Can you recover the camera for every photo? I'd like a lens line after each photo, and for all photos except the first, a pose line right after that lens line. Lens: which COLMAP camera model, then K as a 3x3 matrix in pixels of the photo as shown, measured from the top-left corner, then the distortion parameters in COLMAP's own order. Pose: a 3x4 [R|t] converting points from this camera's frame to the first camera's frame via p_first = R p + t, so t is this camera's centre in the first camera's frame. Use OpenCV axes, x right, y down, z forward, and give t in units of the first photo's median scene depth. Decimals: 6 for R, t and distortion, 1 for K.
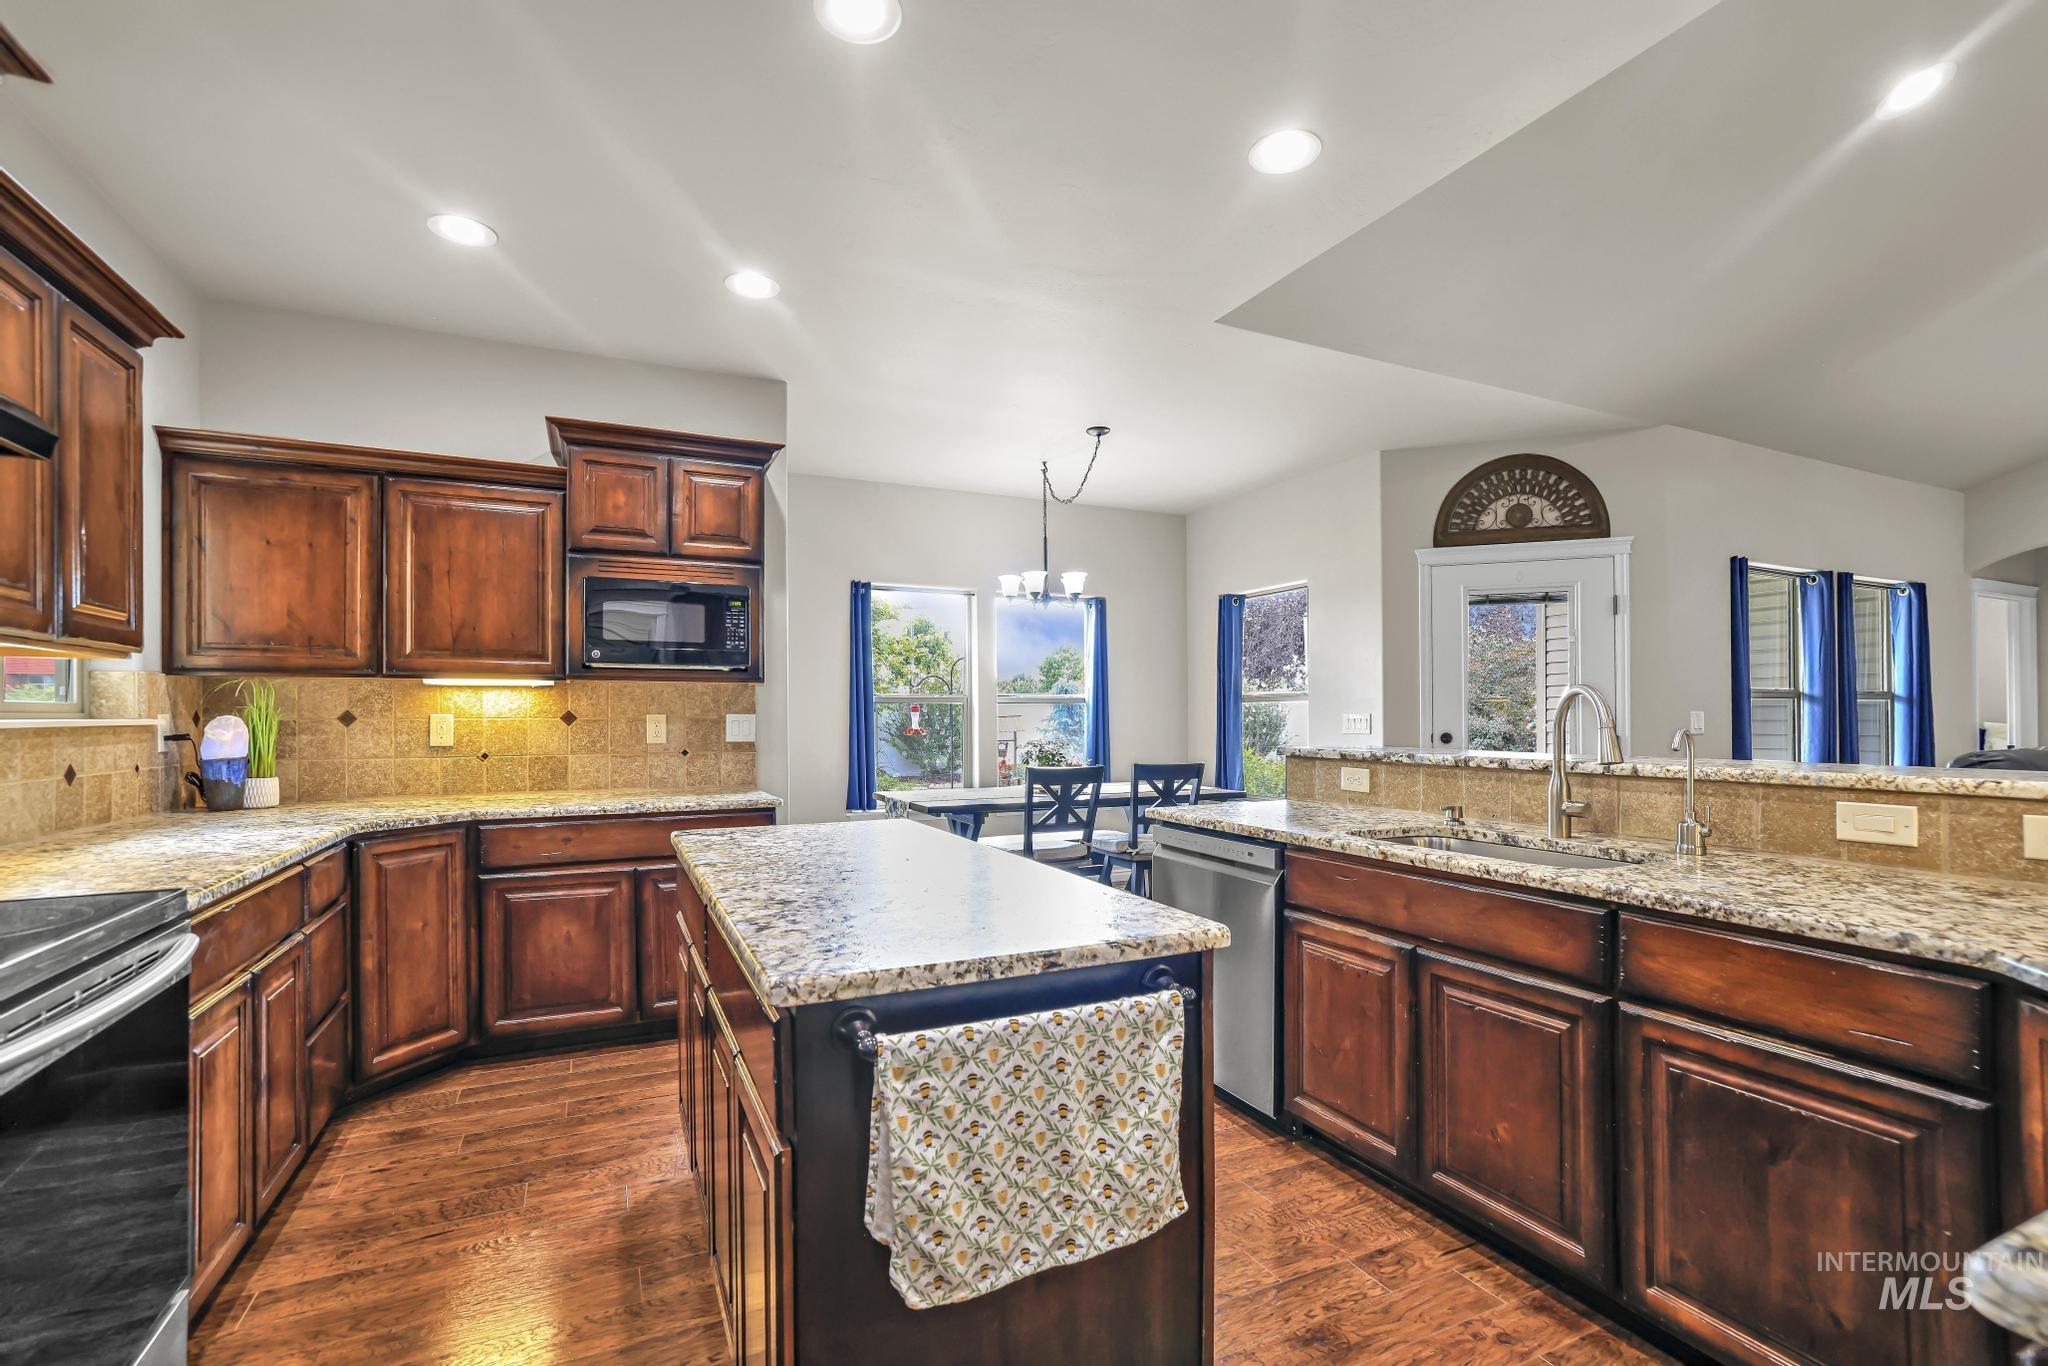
lens RADIAL K [[901.2, 0, 1016.1], [0, 901.2, 721.6], [0, 0, 1]] dist [-0.017765, 0.005918]
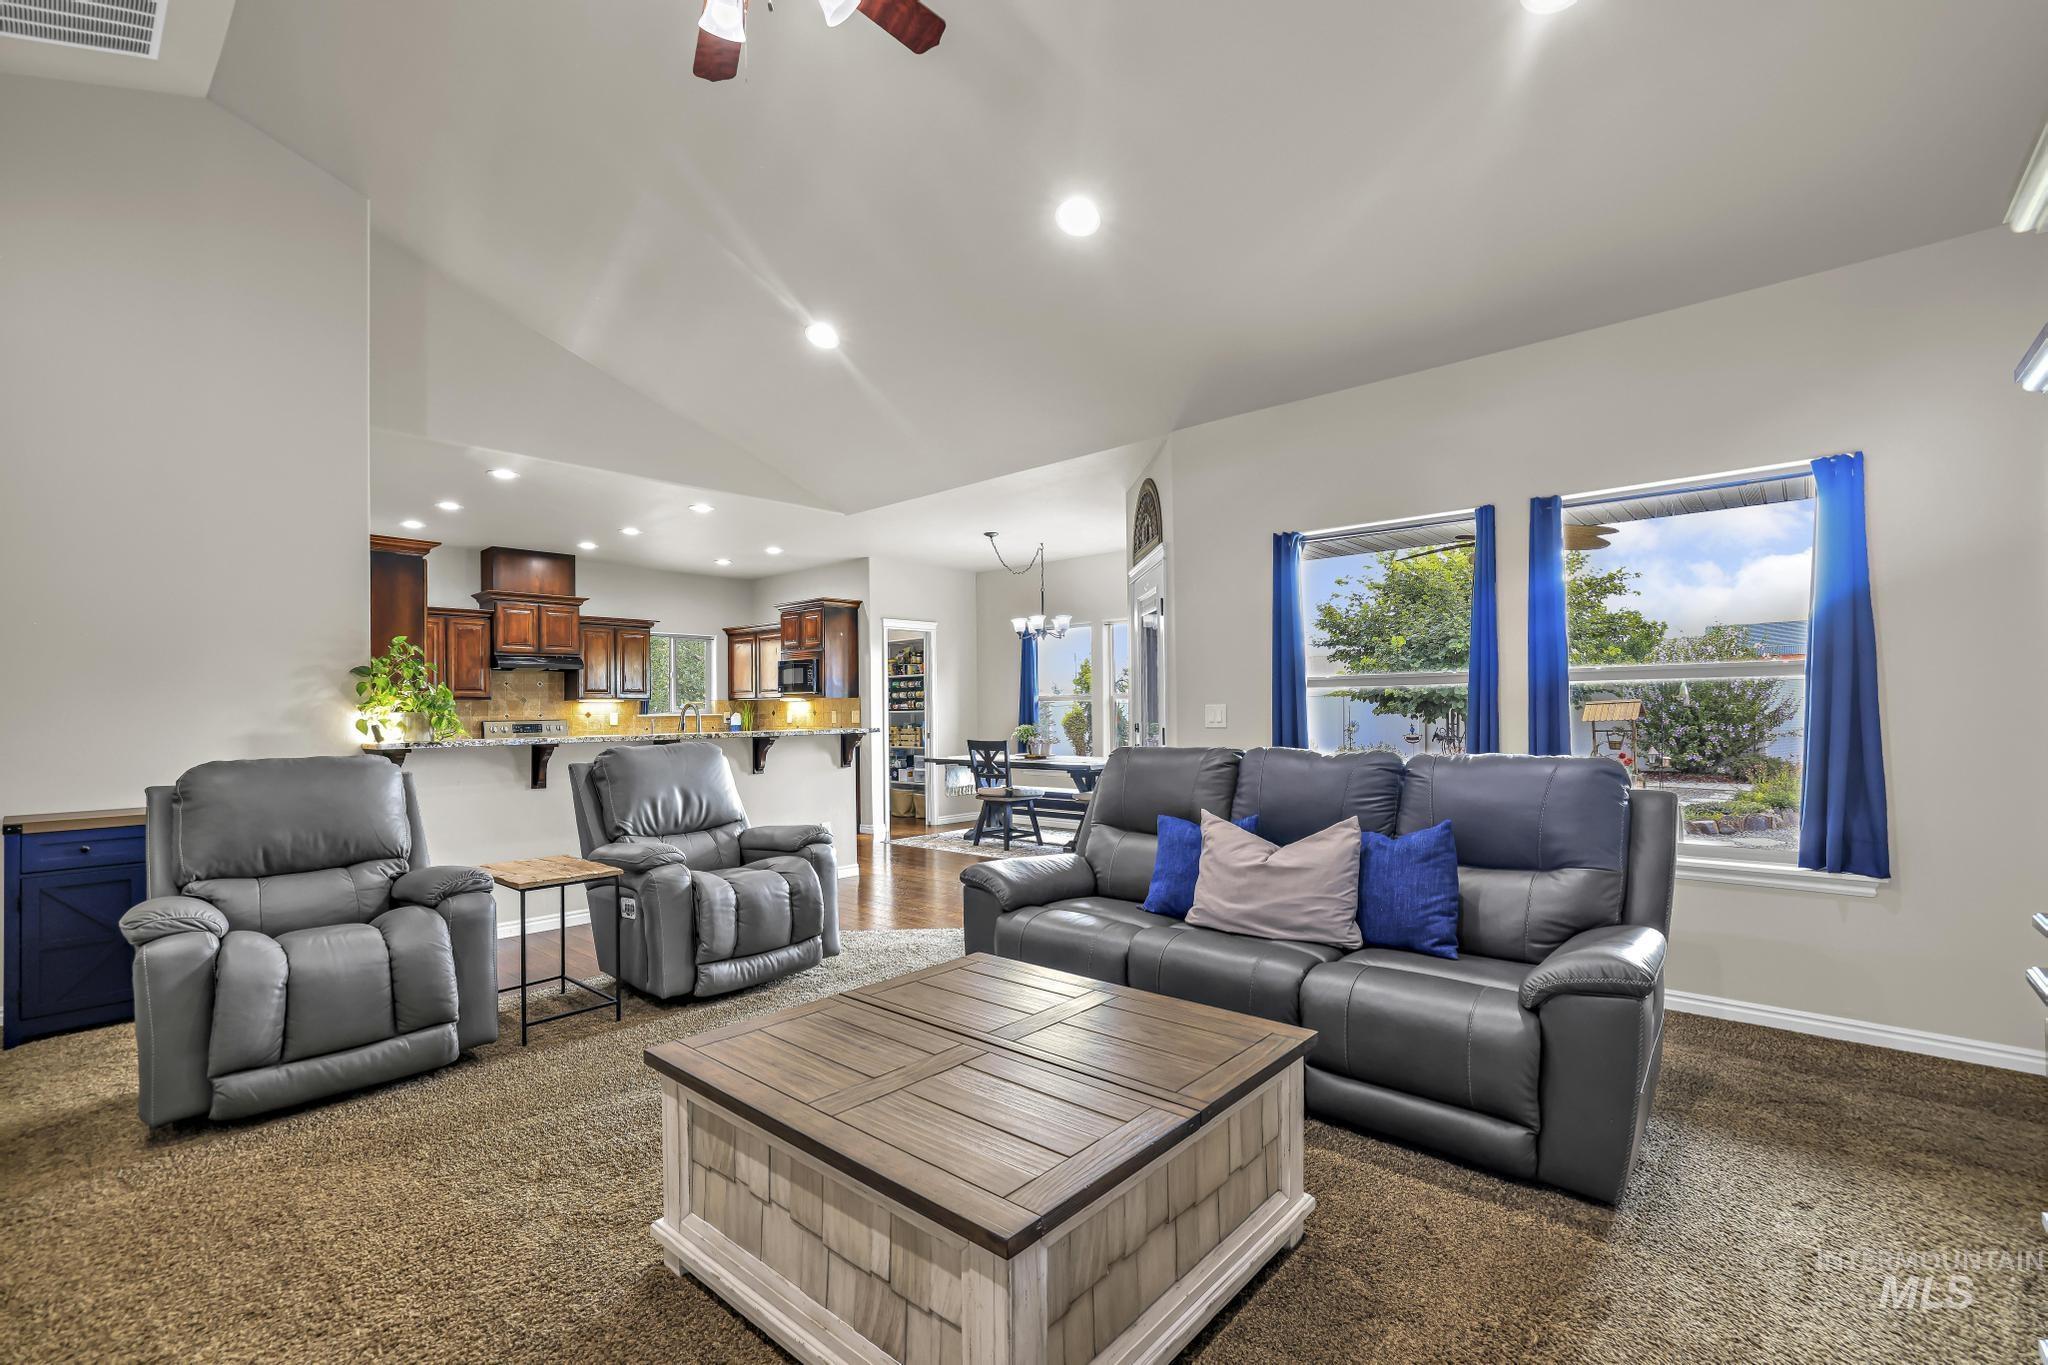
lens RADIAL K [[901.2, 0, 1002.5], [0, 901.2, 715.2], [0, 0, 1]] dist [-0.017765, 0.005918]
pose [[0.380306, 0.003491, -0.924854, 2.274547], [0.006453, 0.999959, 0.006428, -0.010057], [0.924838, -0.008413, 0.380268, 0.558592]]
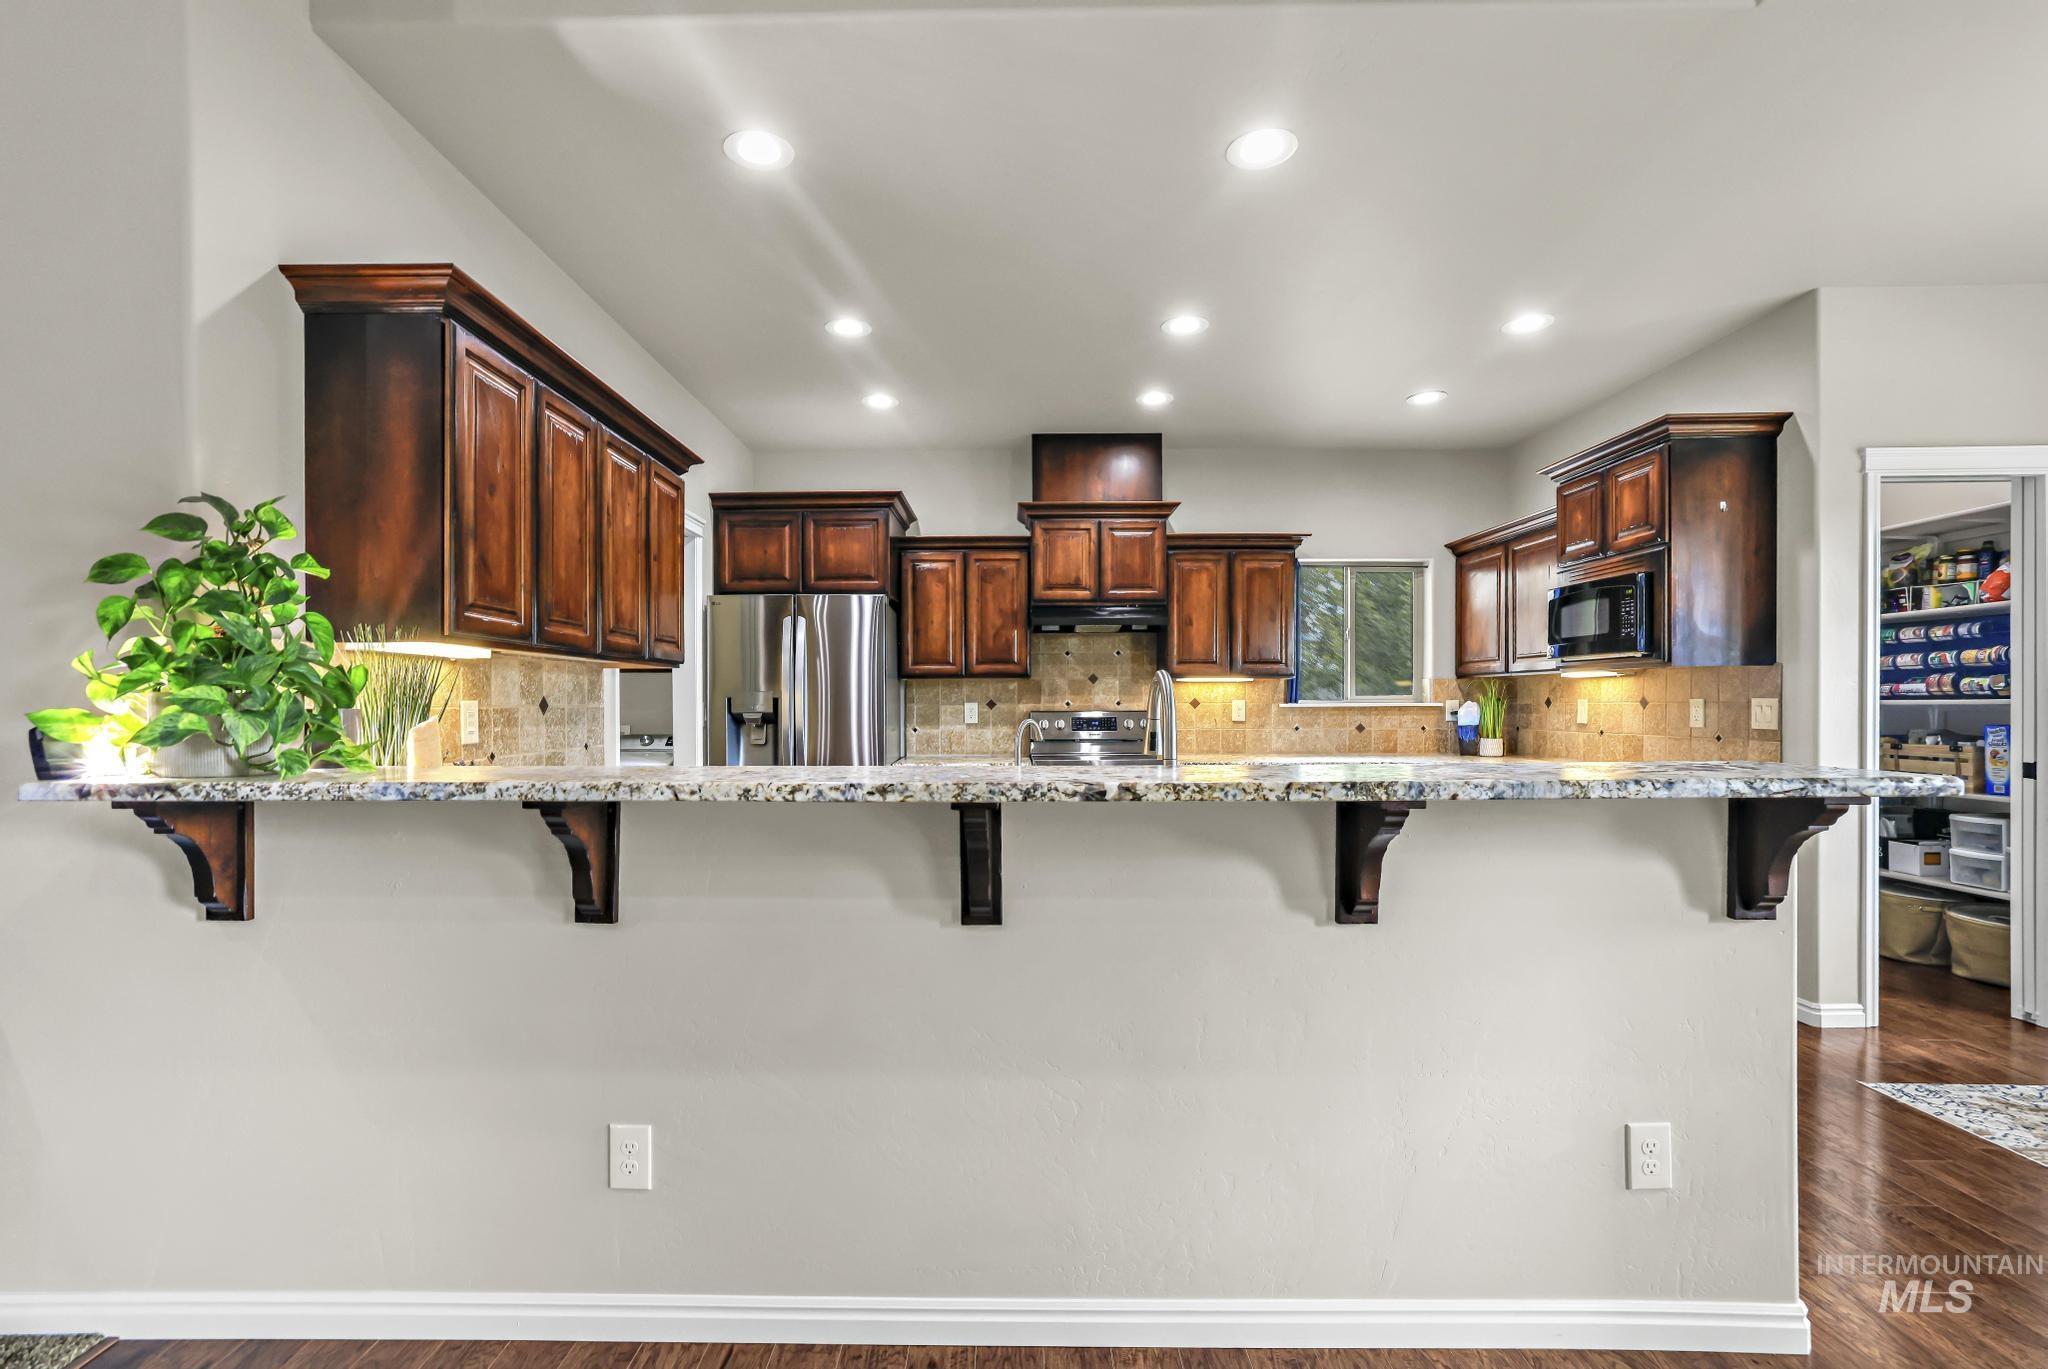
lens RADIAL K [[901.2, 0, 1010.8], [0, 901.2, 697.9], [0, 0, 1]] dist [-0.017765, 0.005918]
pose [[-0.437511, -0.002453, -0.899210, 0.941227], [-0.000279, 0.999997, -0.002592, -0.006861], [0.899213, -0.000884, -0.437511, 0.837887]]
